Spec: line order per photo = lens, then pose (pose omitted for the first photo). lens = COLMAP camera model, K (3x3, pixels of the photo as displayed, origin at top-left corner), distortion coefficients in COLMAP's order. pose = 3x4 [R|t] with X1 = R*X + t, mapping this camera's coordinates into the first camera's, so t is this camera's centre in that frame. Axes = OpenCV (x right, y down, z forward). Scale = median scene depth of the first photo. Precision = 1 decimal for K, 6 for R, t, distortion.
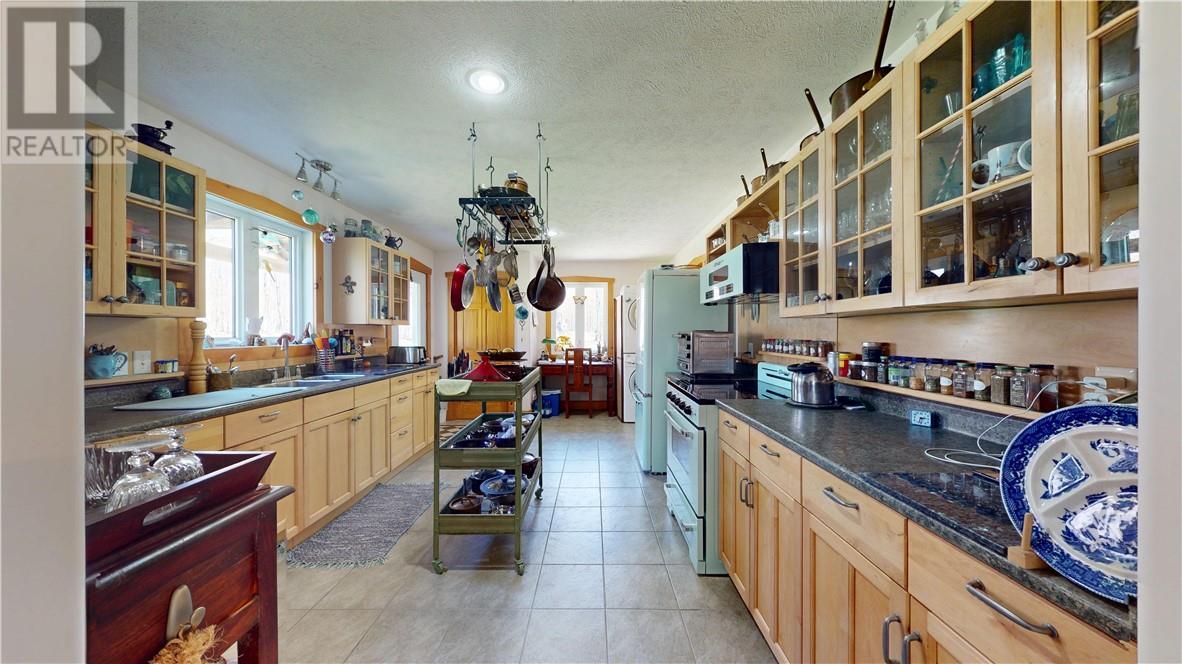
lens RADIAL K [[373.6, 0, 591.6], [0, 373.6, 332.6], [0, 0, 1]] dist [0.000643, 0.000100]
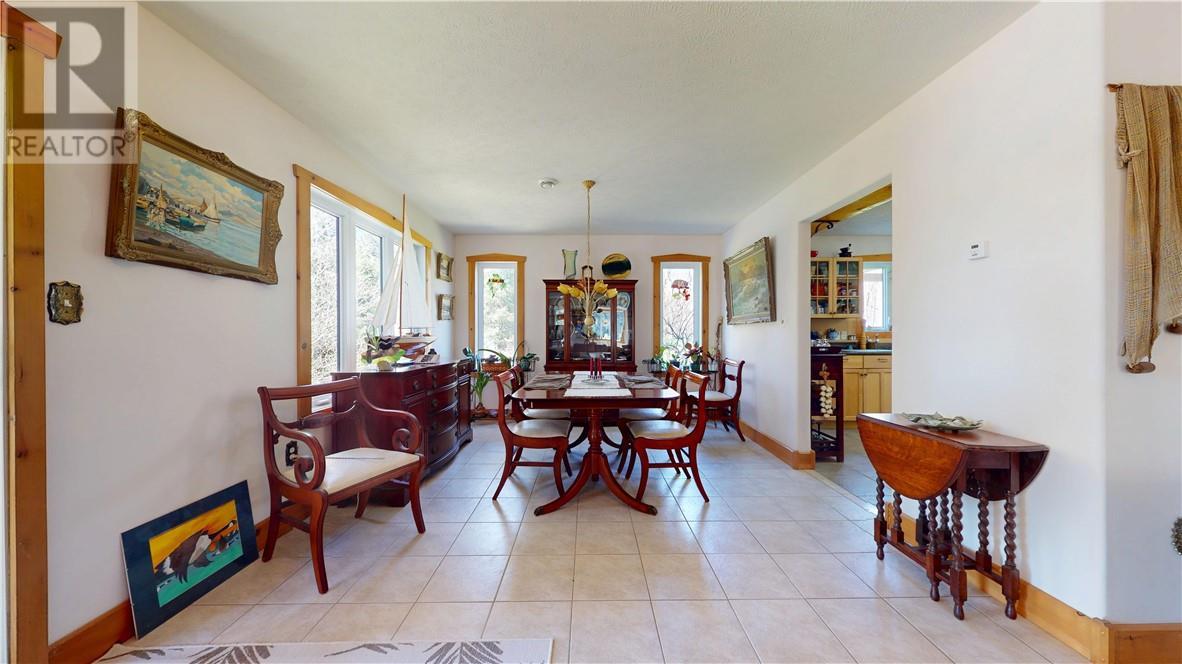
lens RADIAL K [[373.6, 0, 590.5], [0, 373.6, 333.2], [0, 0, 1]] dist [0.000643, 0.000100]
pose [[0.007378, -0.000023, -0.999973, 1.336908], [0.002601, 0.999997, -0.000004, 0.053970], [0.999969, -0.002601, 0.007378, -0.762962]]
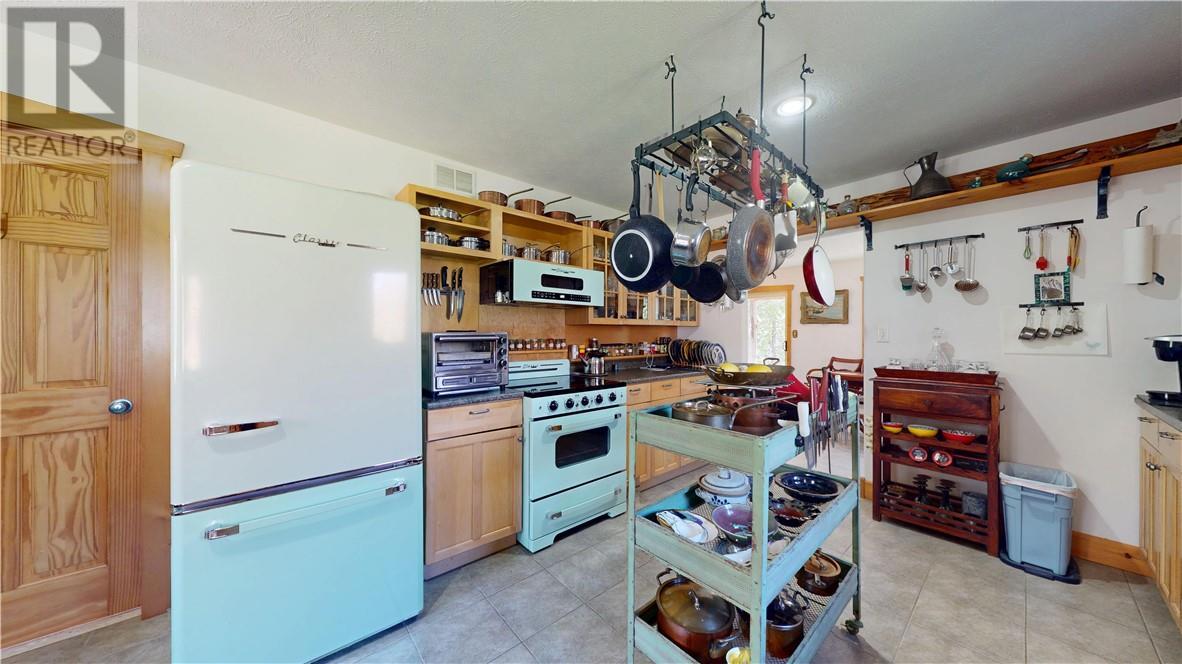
lens RADIAL K [[355.4, 0, 599.2], [0, 355.4, 334.1], [0, 0, 1]] dist [-0.000298, -0.000002]
pose [[-0.652290, -0.004031, 0.757958, -0.590182], [-0.002416, 0.999992, 0.003239, -0.003155], [-0.757965, 0.000281, -0.652295, 1.800250]]
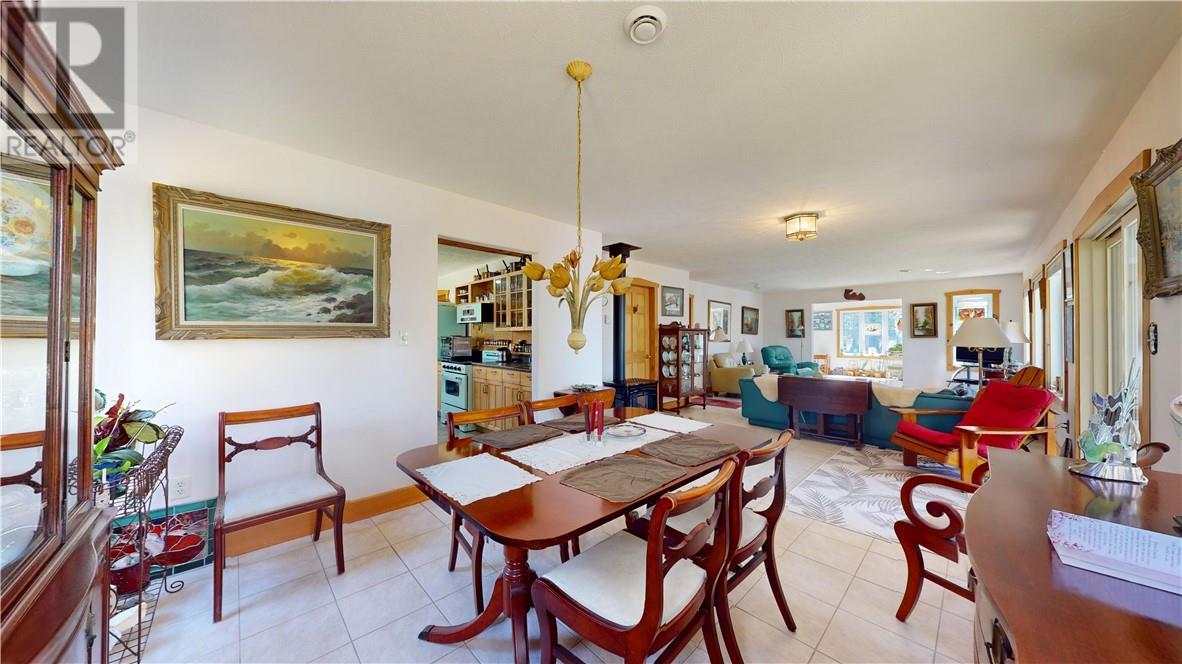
lens RADIAL K [[373.6, 0, 593.6], [0, 373.6, 335.4], [0, 0, 1]] dist [0.000643, 0.000100]
pose [[0.716668, 0.002235, 0.697411, -0.810891], [-0.000171, 0.999995, -0.003029, -0.001260], [-0.697415, 0.002052, 0.716665, -1.353384]]
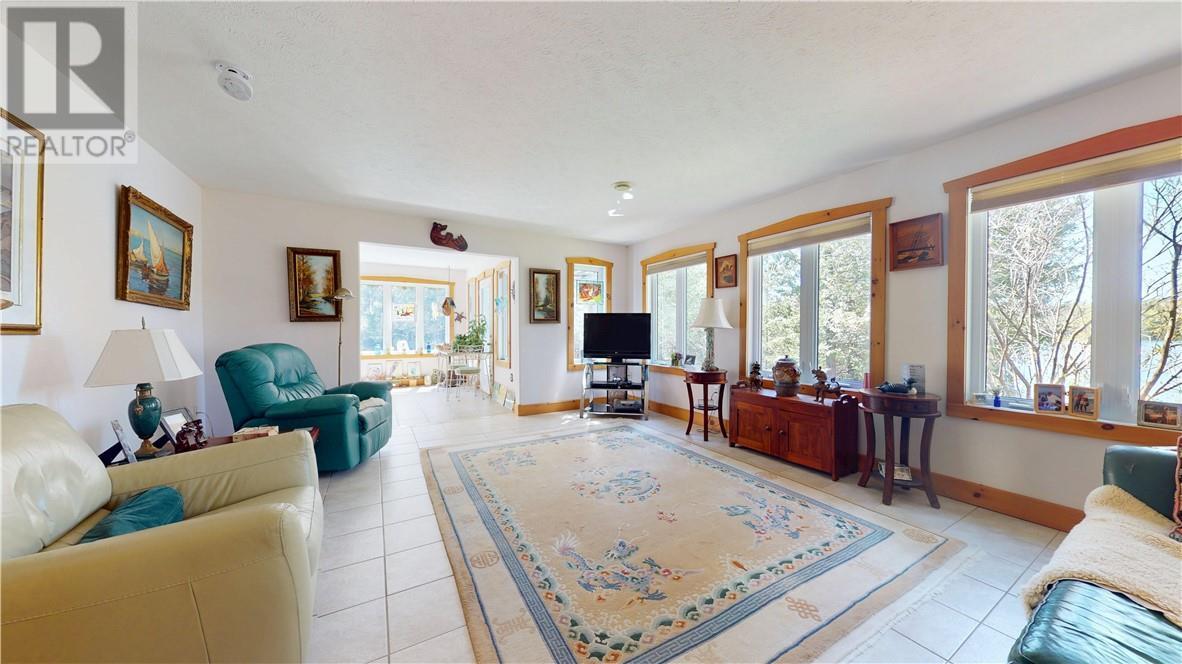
lens RADIAL K [[373.6, 0, 589.7], [0, 373.6, 332.9], [0, 0, 1]] dist [0.000643, 0.000100]
pose [[-0.504857, -0.008144, 0.863165, 2.148974], [-0.000778, 0.999959, 0.008980, 0.052983], [-0.863203, 0.003862, -0.504843, 0.074004]]
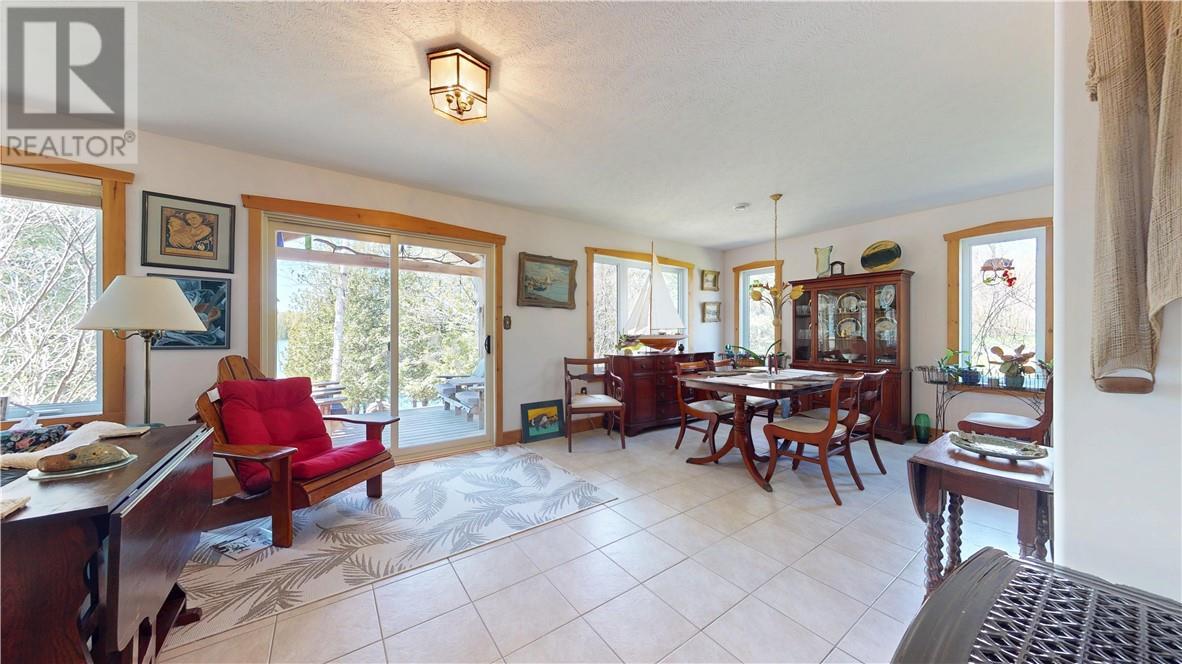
lens RADIAL K [[373.6, 0, 591.2], [0, 373.6, 333.3], [0, 0, 1]] dist [0.000643, 0.000100]
pose [[-0.812781, 0.000775, -0.582569, 1.470382], [0.000277, 1.000000, 0.000943, 0.053952], [0.582569, 0.000605, -0.812781, 0.178952]]
